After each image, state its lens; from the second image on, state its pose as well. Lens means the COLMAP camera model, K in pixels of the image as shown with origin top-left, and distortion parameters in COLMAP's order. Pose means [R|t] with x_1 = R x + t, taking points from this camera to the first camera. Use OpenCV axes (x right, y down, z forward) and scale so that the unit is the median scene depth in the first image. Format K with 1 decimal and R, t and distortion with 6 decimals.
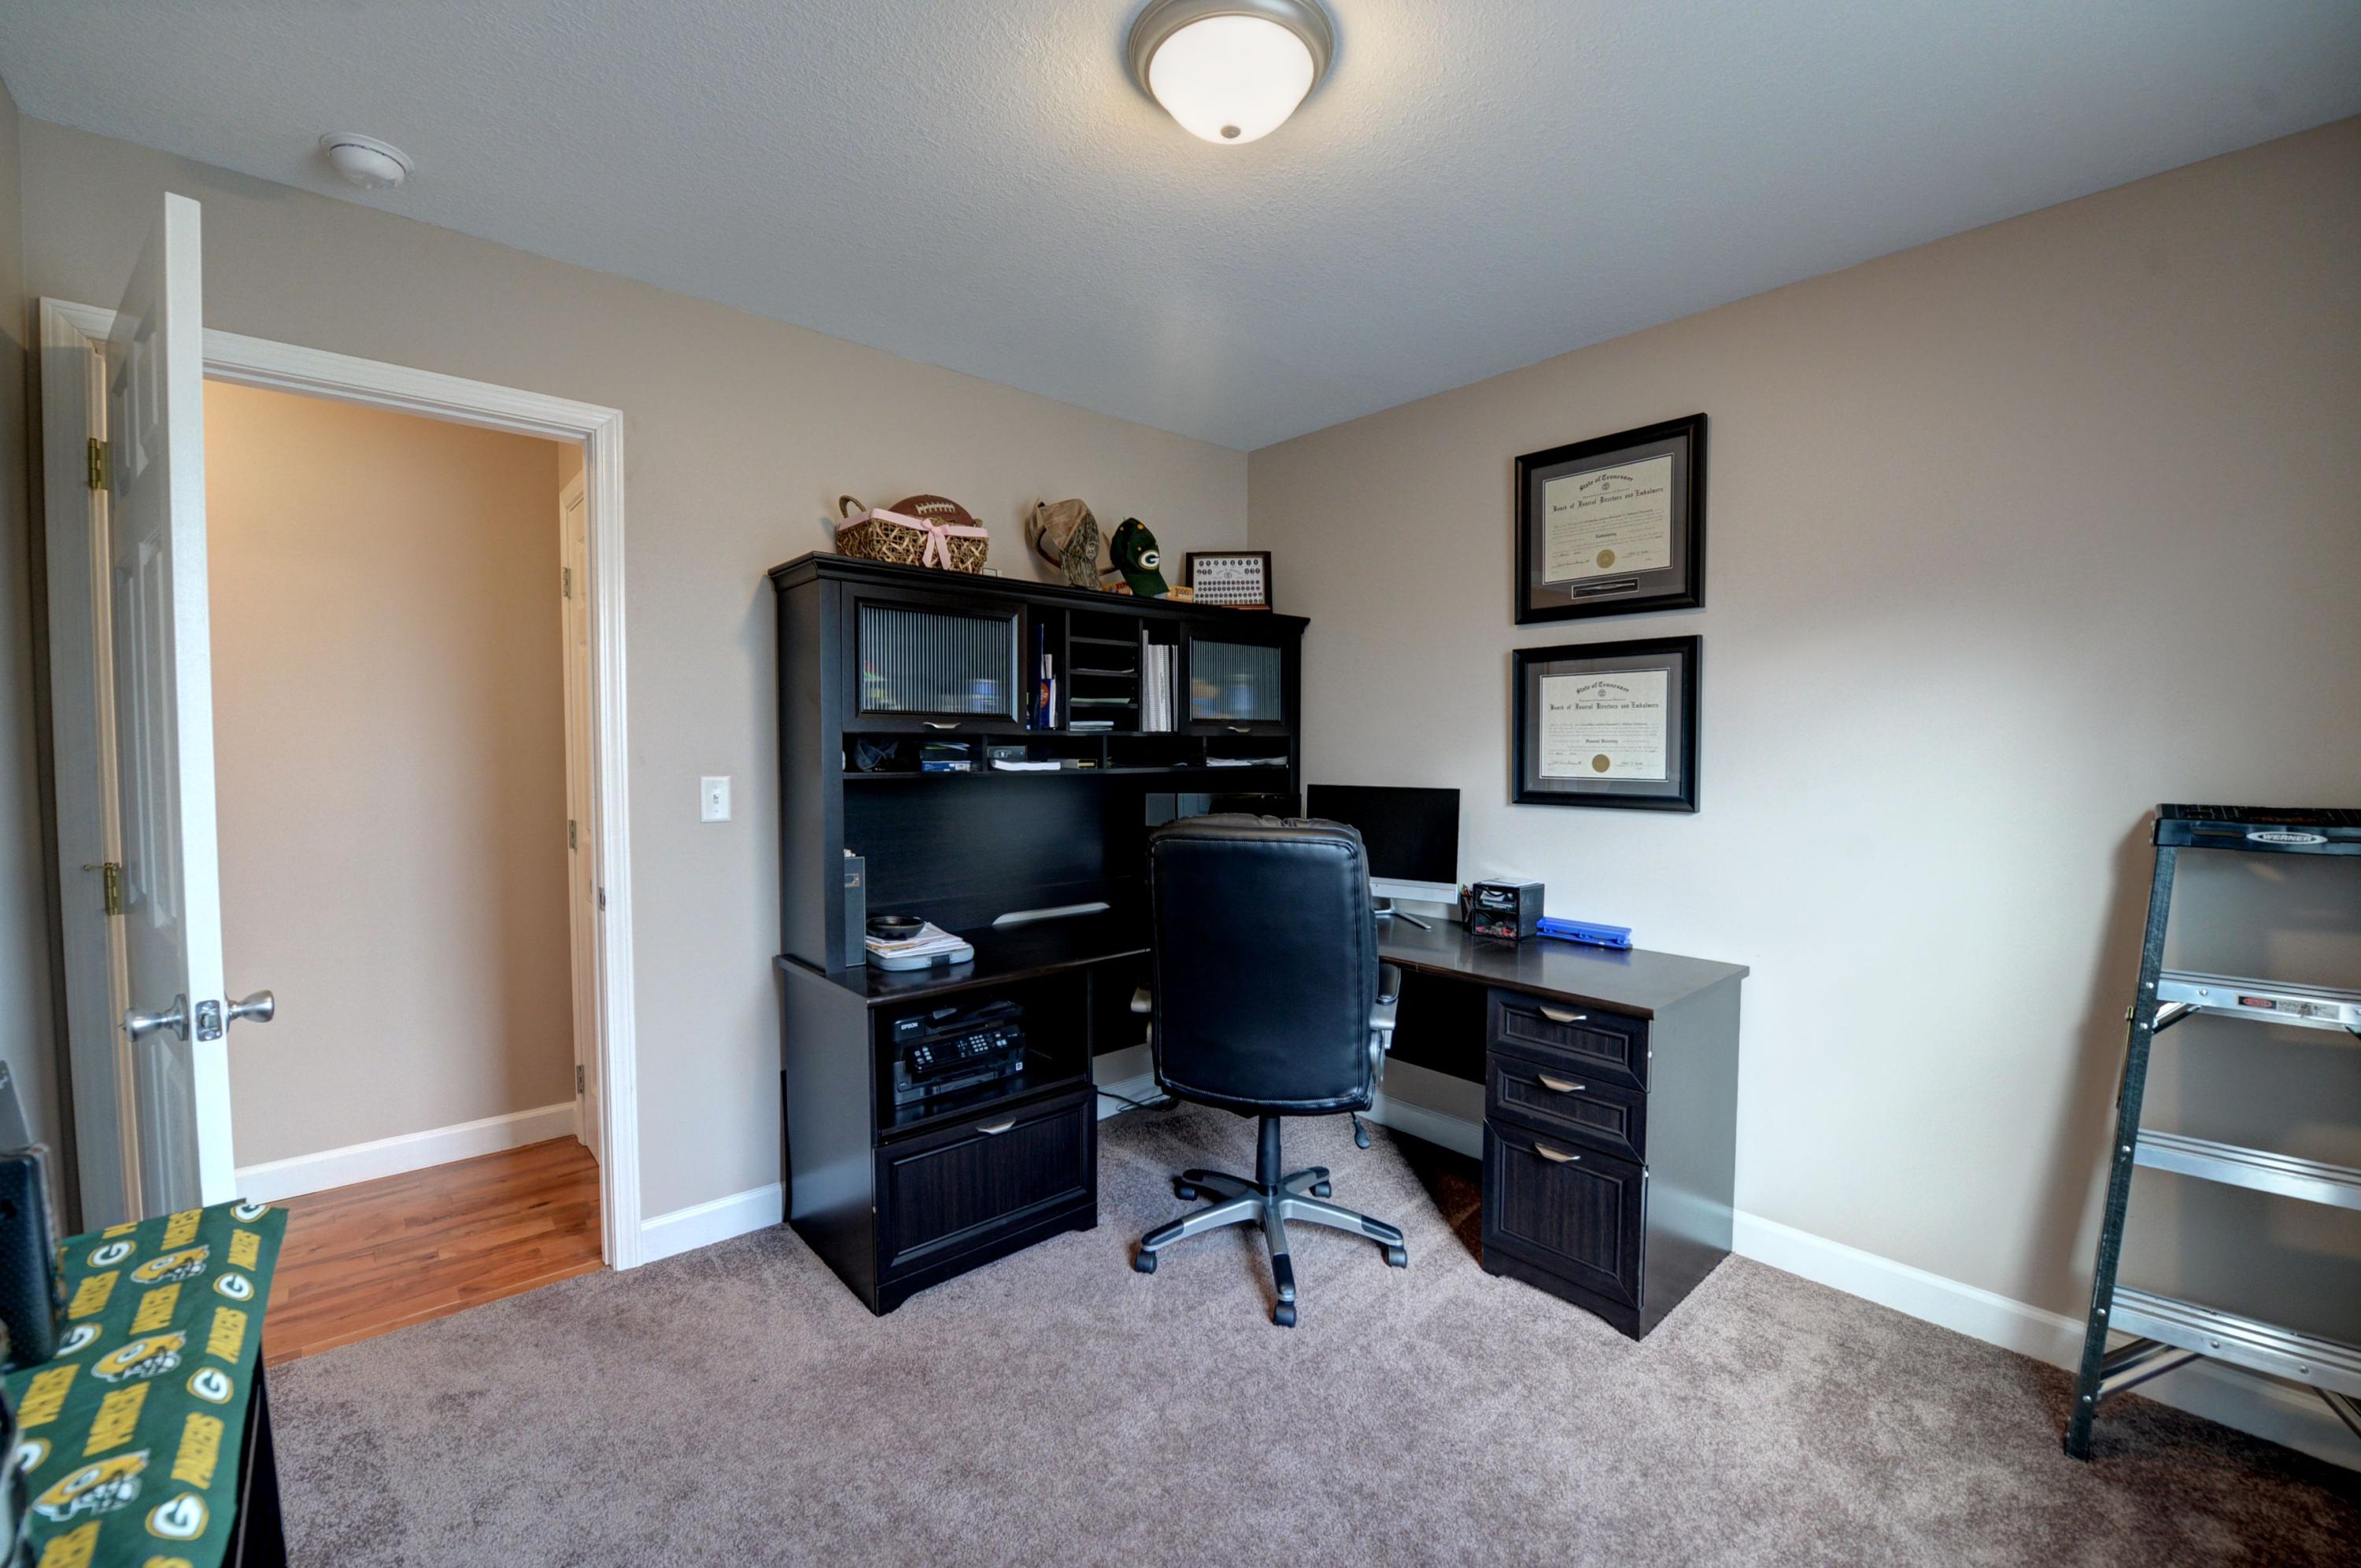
lens RADIAL K [[944.8, 0, 1130.6], [0, 944.8, 777.1], [0, 0, 1]] dist [-0.001643, -0.000247]
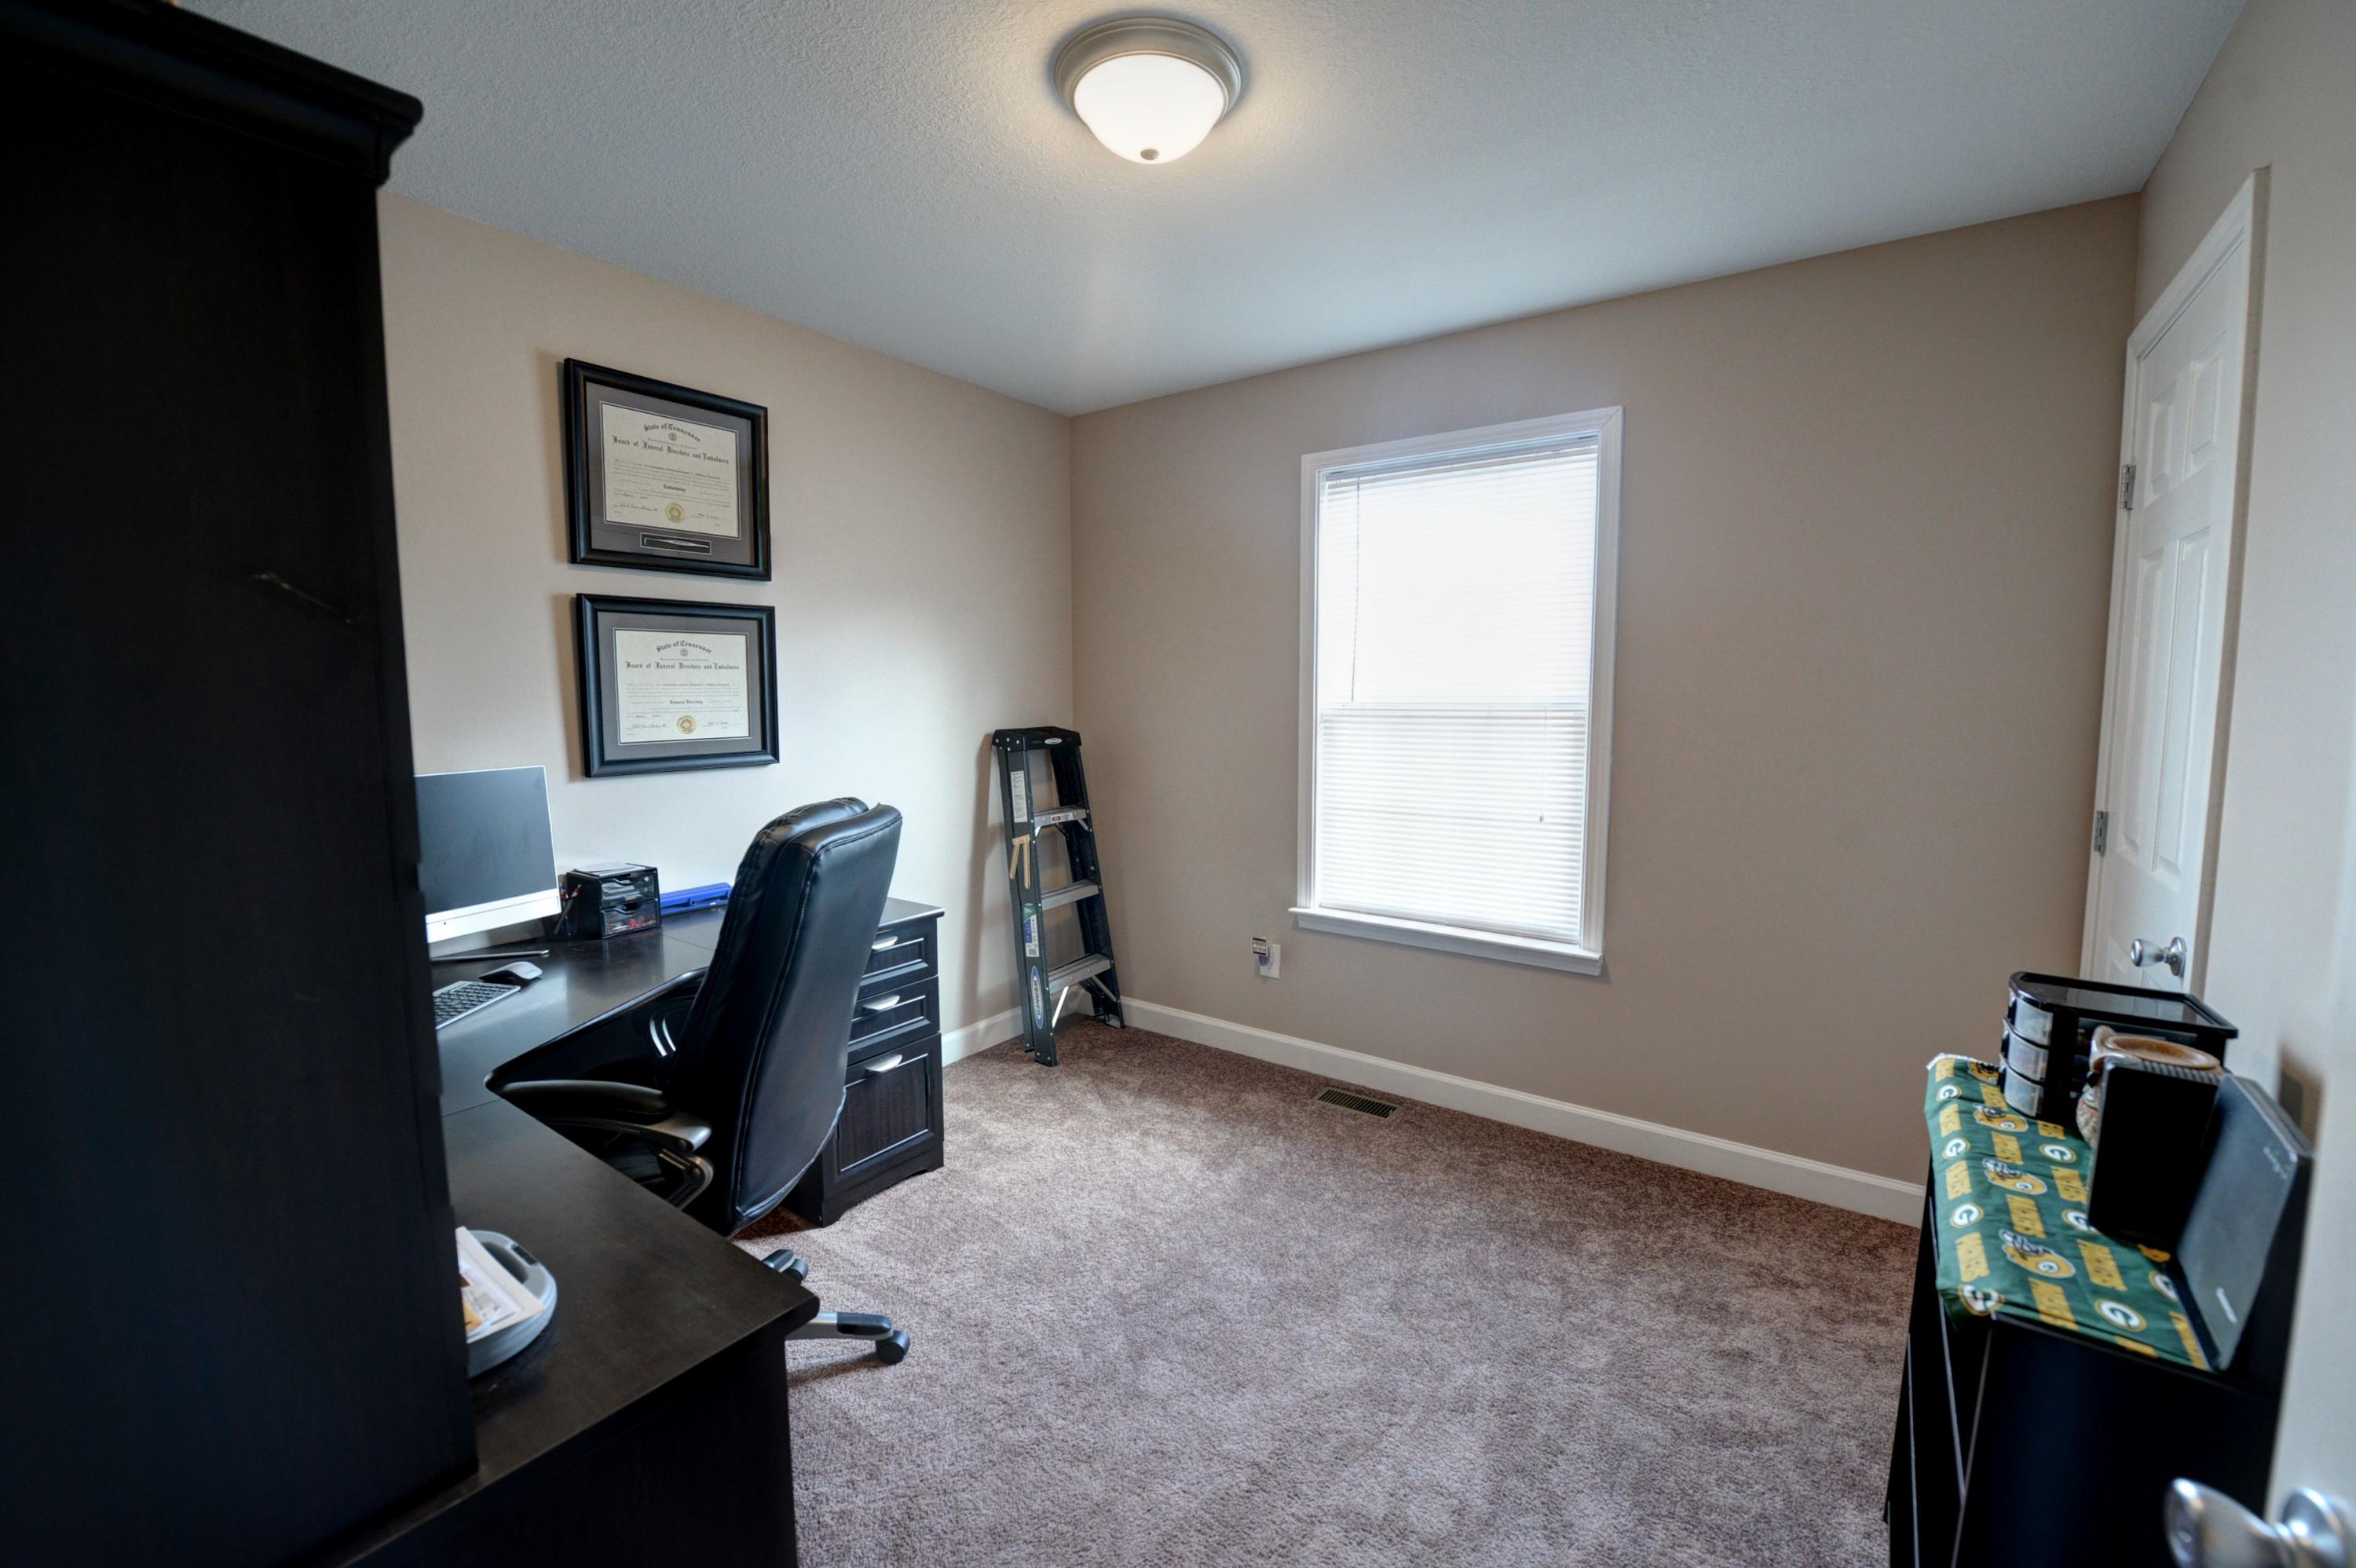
lens RADIAL K [[952.7, 0, 1234.7], [0, 952.7, 768.3], [0, 0, 1]] dist [-0.002073, -0.000173]
pose [[-0.271639, -0.081932, 0.958905, -0.635730], [0.040811, 0.994493, 0.096534, -0.043980], [-0.961534, 0.065356, -0.266799, 0.760588]]
